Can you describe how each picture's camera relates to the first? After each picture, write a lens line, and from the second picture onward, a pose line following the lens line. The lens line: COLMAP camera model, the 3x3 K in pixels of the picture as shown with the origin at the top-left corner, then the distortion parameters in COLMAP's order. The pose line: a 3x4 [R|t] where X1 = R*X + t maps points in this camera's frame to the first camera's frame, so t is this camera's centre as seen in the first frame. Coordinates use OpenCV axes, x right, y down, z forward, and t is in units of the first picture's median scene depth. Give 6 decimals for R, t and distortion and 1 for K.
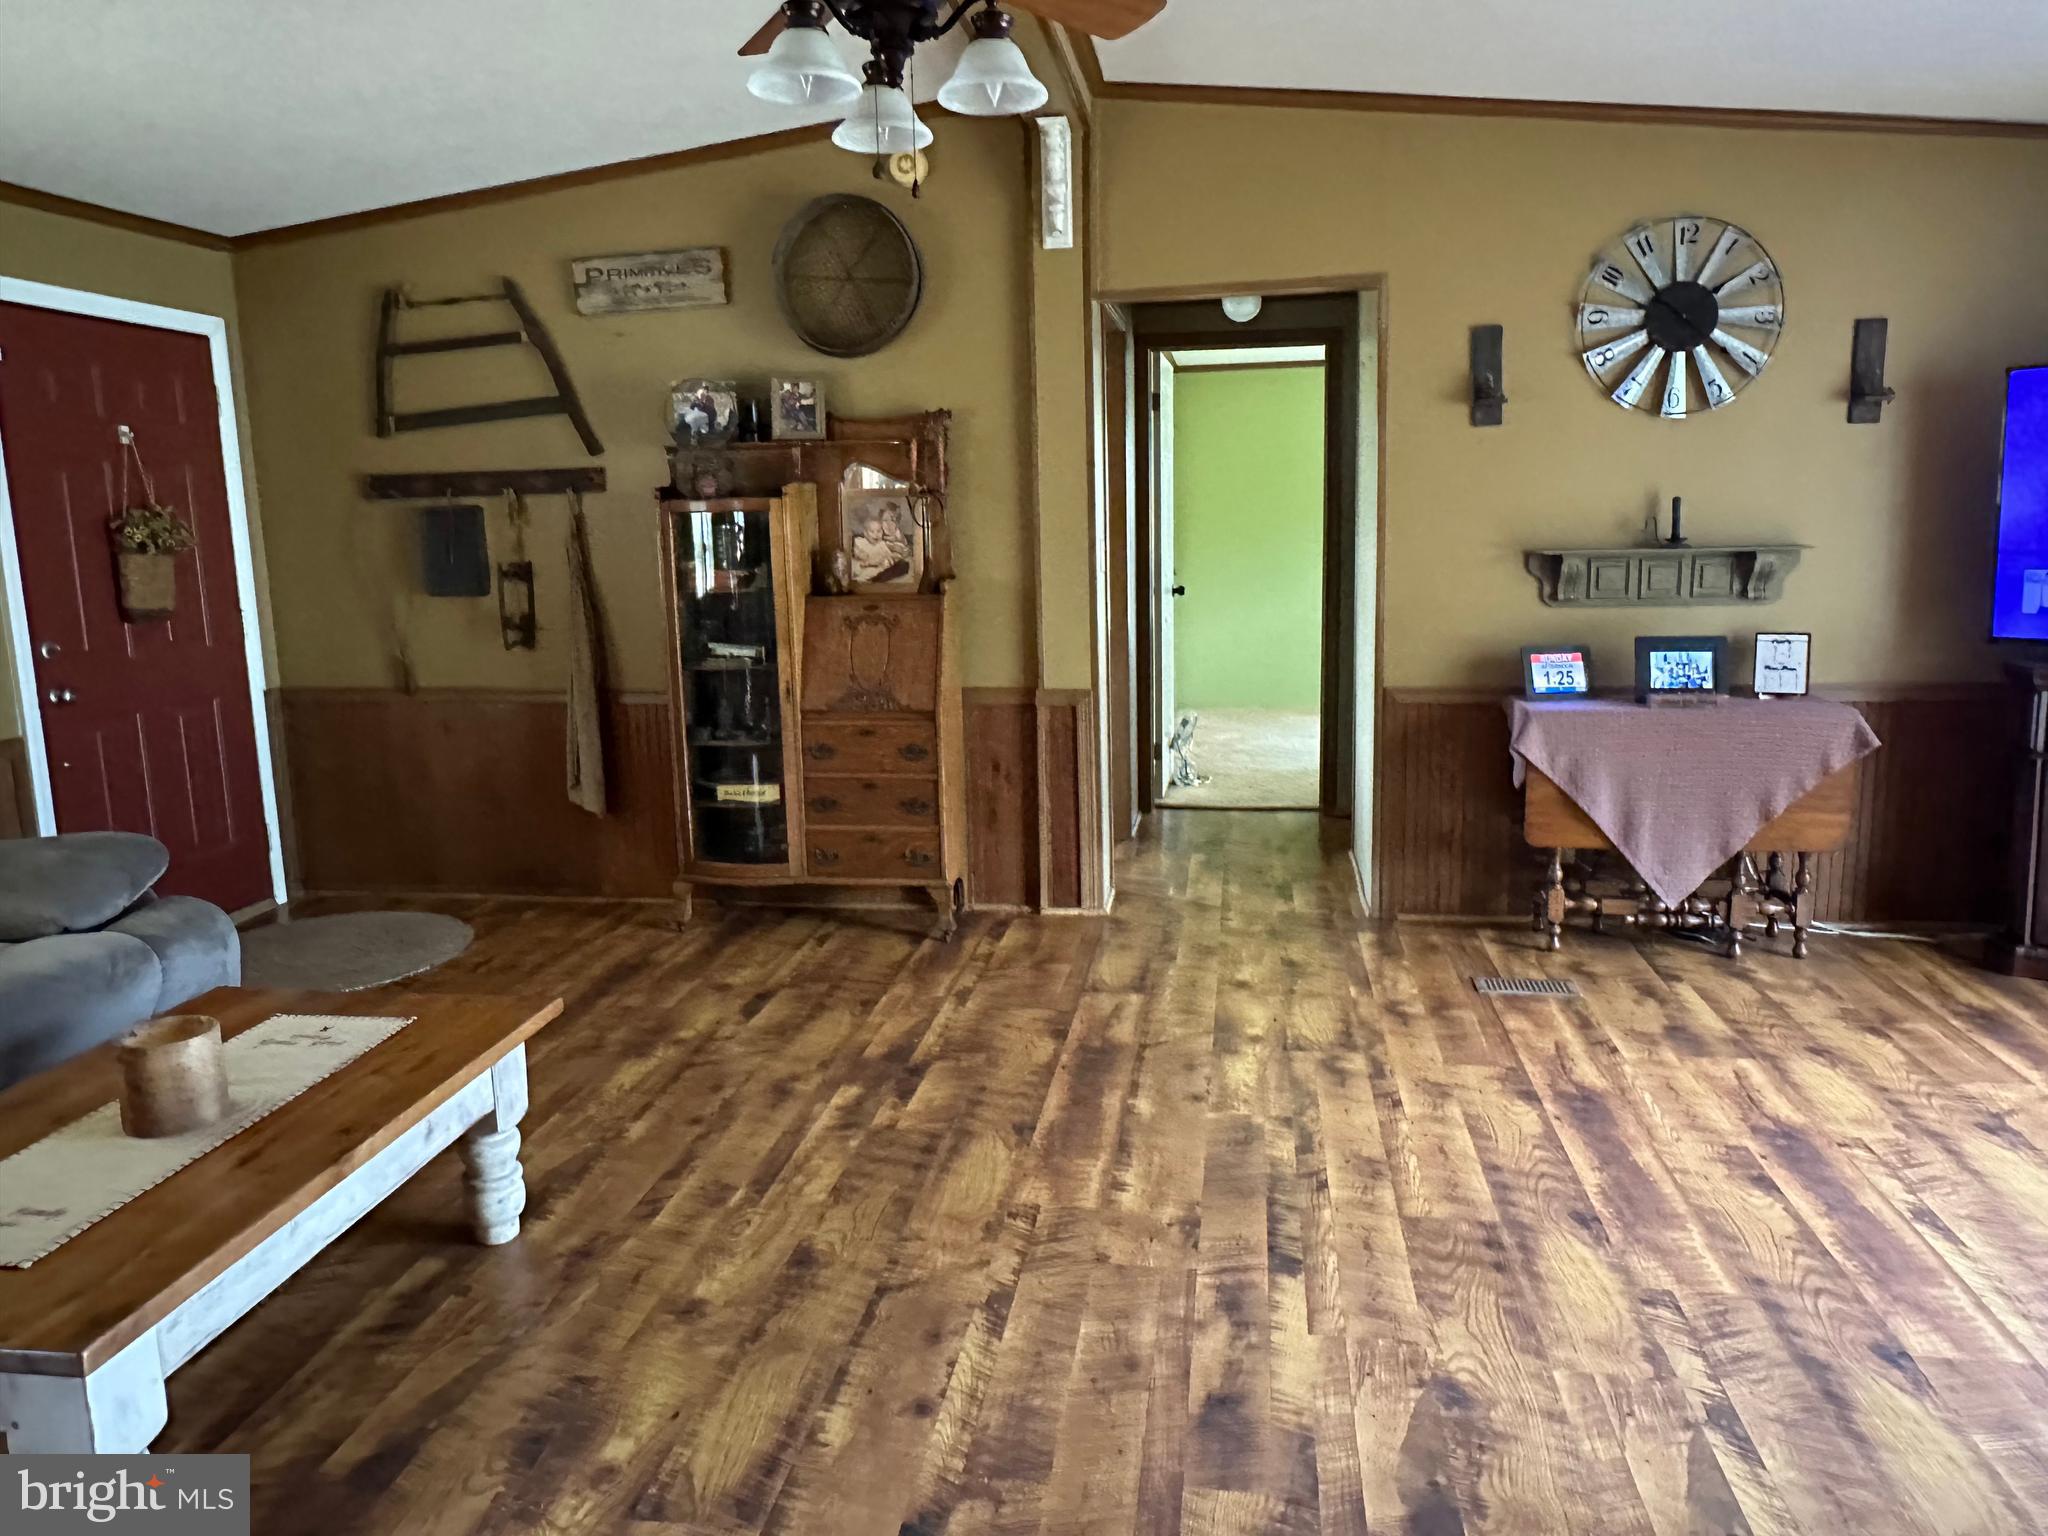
lens RADIAL K [[1423.5, 0, 1026.9], [0, 1423.5, 738.3], [0, 0, 1]] dist [-0.002809, 0.003516]
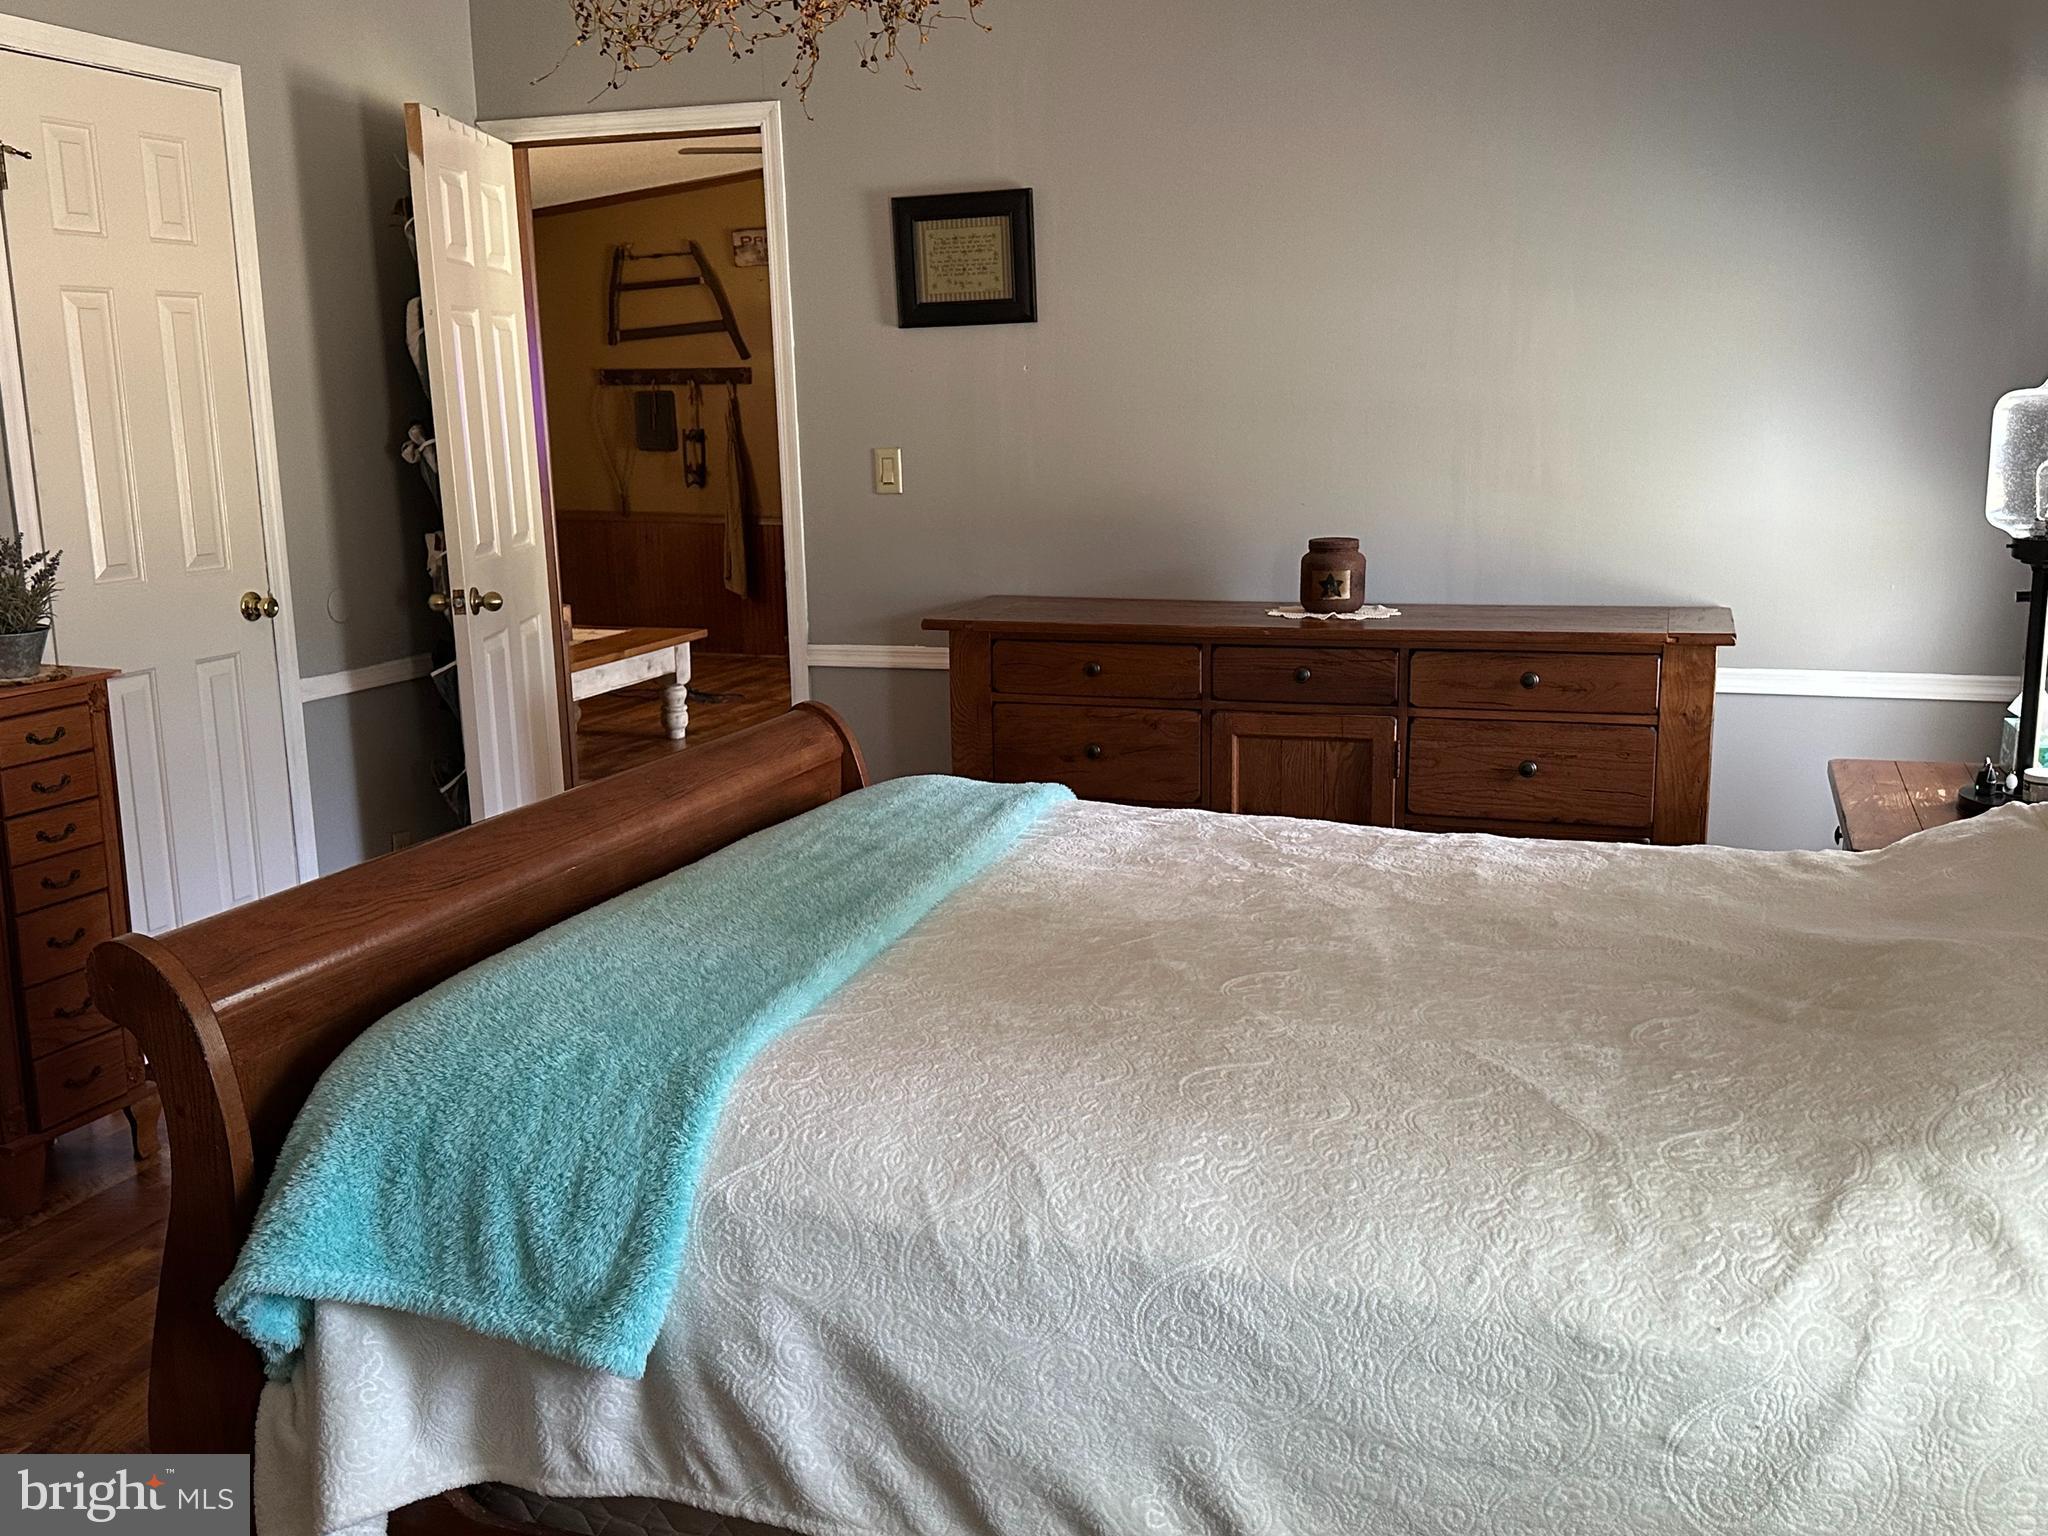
lens RADIAL K [[1868.1, 0, 1033.4], [0, 1868.1, 780.1], [0, 0, 1]] dist [0.092746, 0.000000]
pose [[0.985120, 0.043804, -0.166190, 0.387170], [-0.035958, 0.998105, 0.049932, 0.152077], [0.168063, -0.043213, 0.984829, -1.039062]]
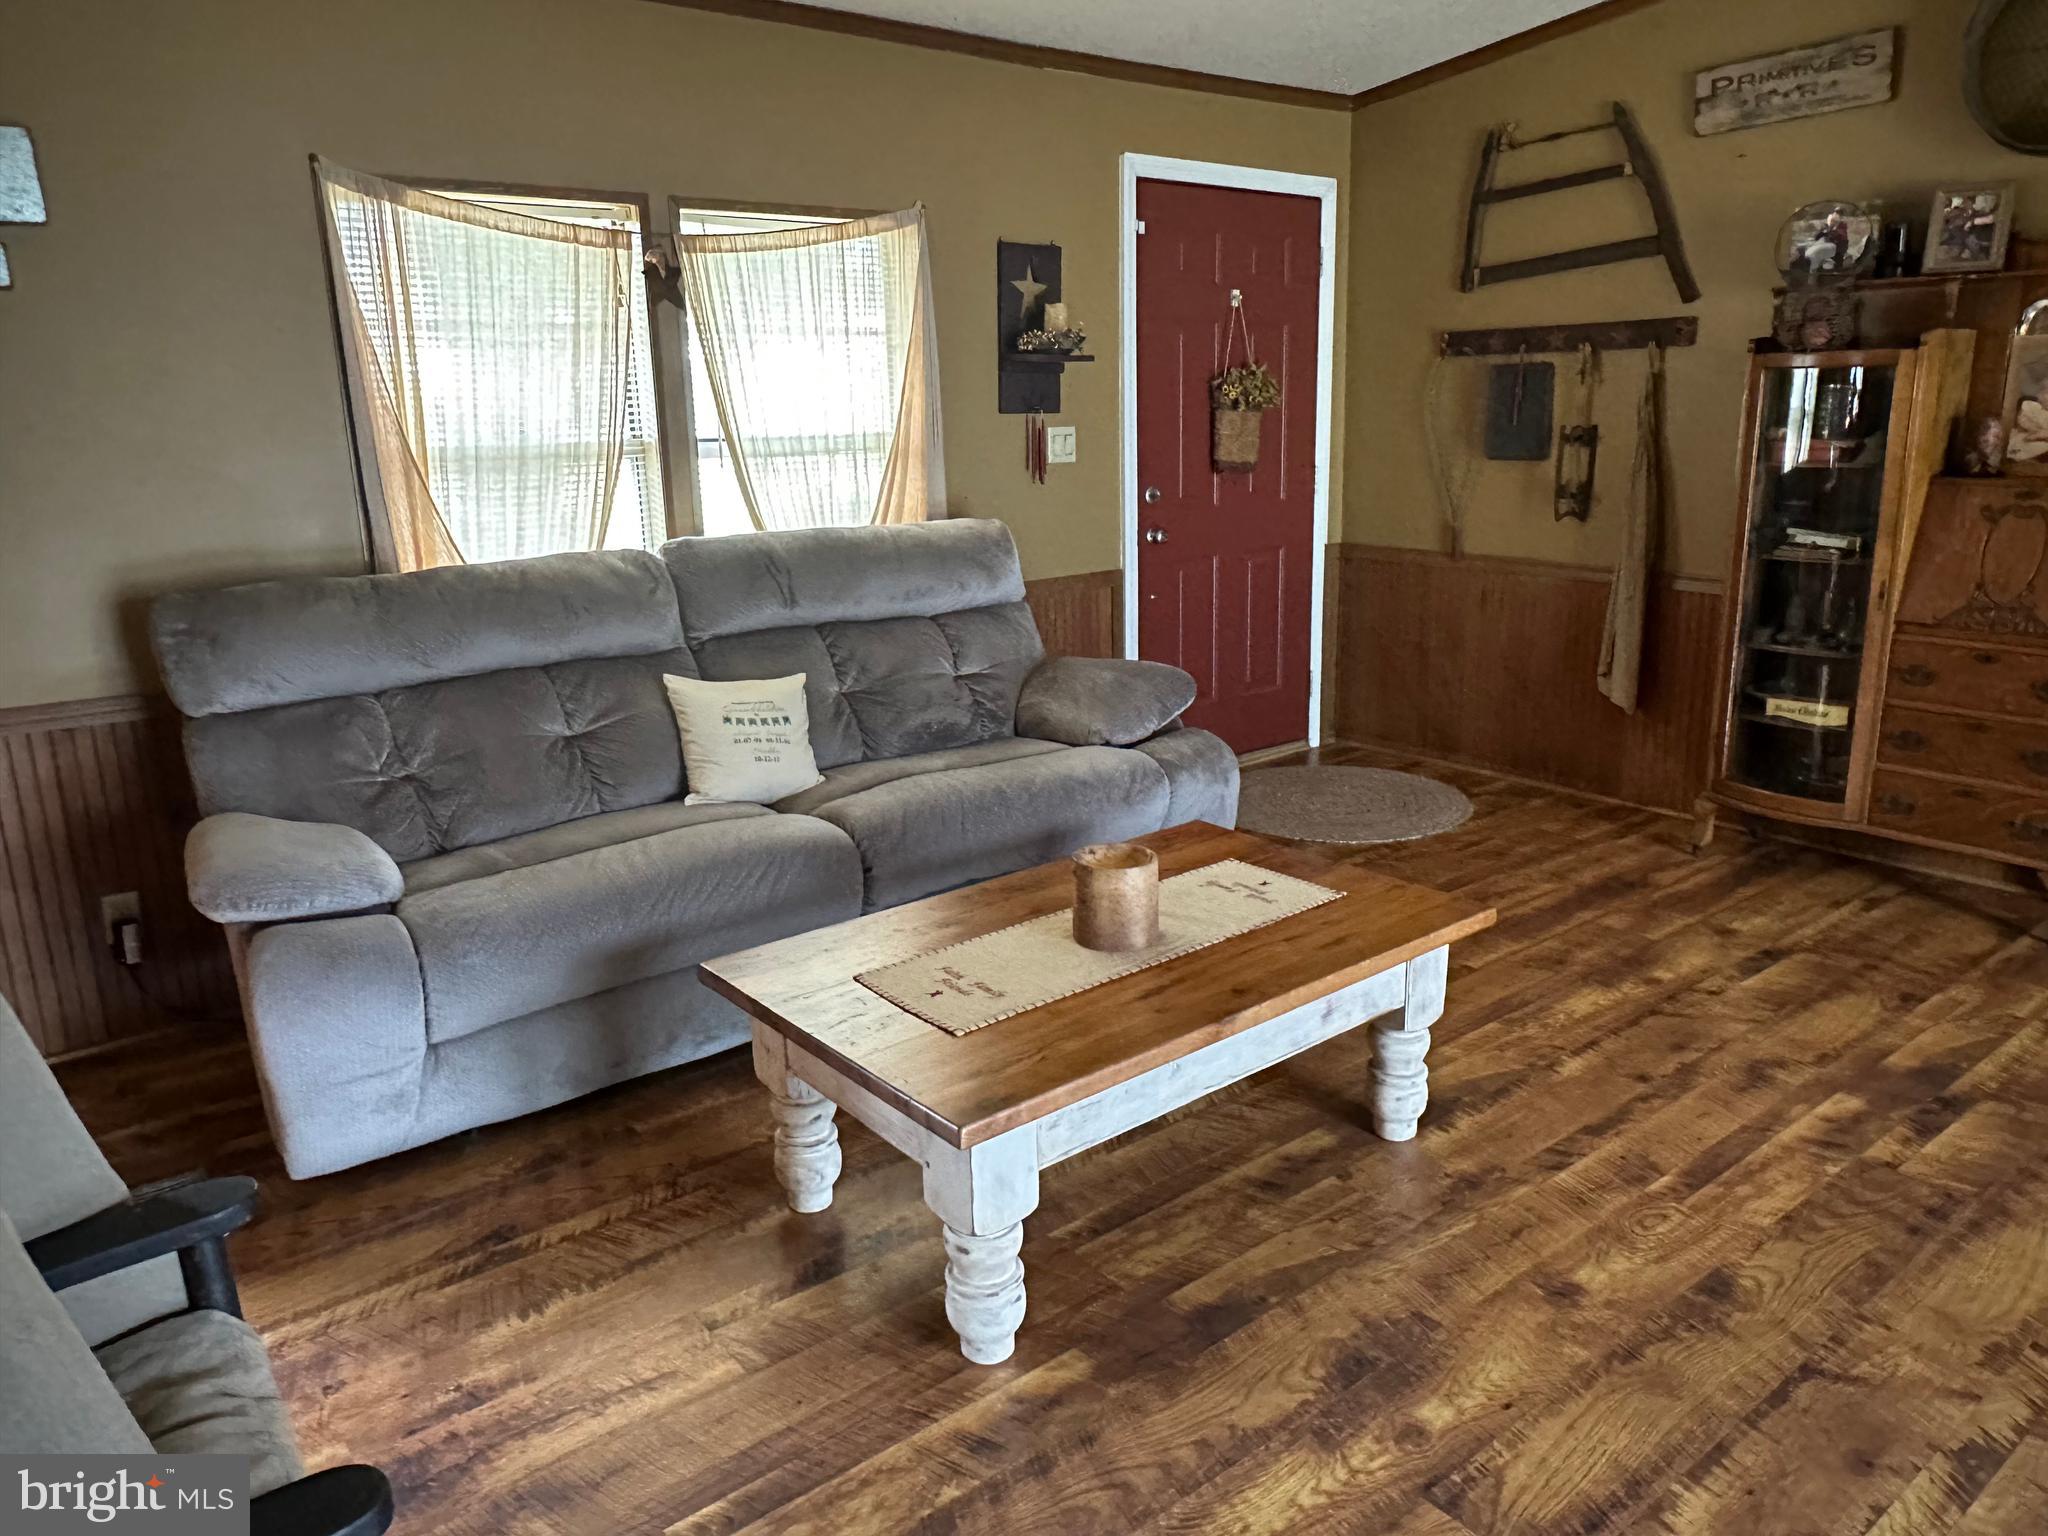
lens RADIAL K [[1423.5, 0, 1028.2], [0, 1423.5, 755.1], [0, 0, 1]] dist [-0.002809, 0.003516]
pose [[0.734482, 0.172335, -0.656381, 0.021570], [-0.103568, 0.984354, 0.142554, -0.008505], [0.670678, -0.036723, 0.740839, 0.076229]]
